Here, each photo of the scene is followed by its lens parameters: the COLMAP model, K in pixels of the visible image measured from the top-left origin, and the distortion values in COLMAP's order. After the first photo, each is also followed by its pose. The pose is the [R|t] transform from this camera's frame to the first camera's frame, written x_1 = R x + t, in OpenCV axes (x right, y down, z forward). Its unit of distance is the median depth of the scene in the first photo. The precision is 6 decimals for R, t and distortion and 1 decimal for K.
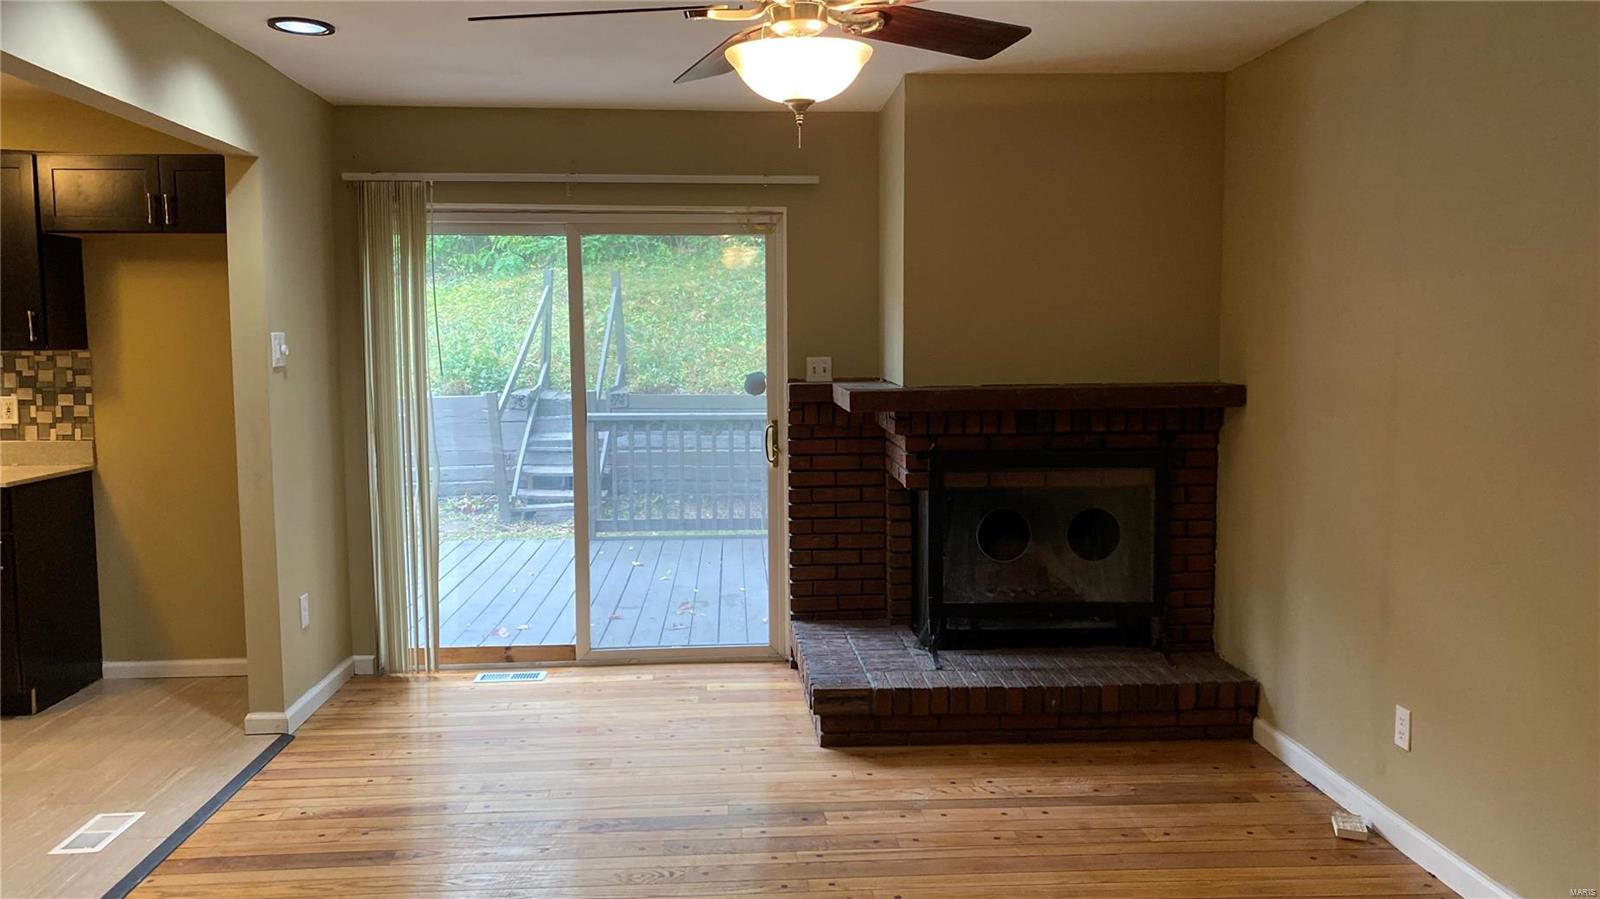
lens RADIAL K [[1234.1, 0, 802.8], [0, 1234.1, 447.0], [0, 0, 1]] dist [0.012470, -0.012534]
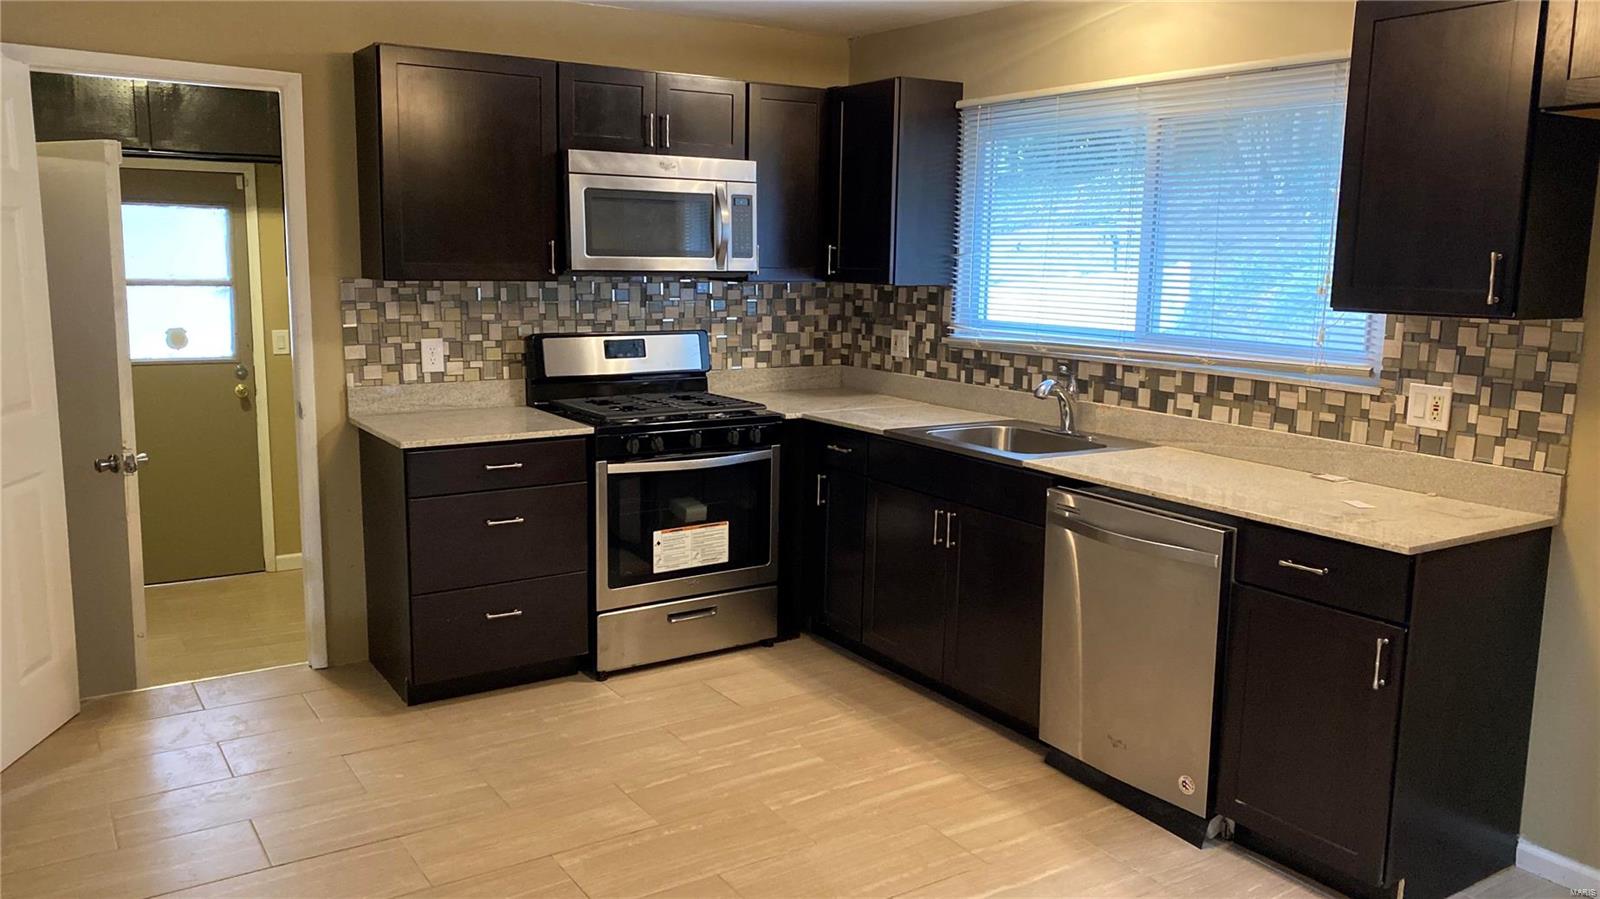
lens RADIAL K [[1234.1, 0, 803.6], [0, 1234.1, 449.3], [0, 0, 1]] dist [0.012470, -0.012534]
pose [[0.496310, 0.148320, -0.855382, -0.256905], [-0.093454, 0.988700, 0.117213, -0.052523], [0.863101, 0.021765, 0.504562, 0.400831]]
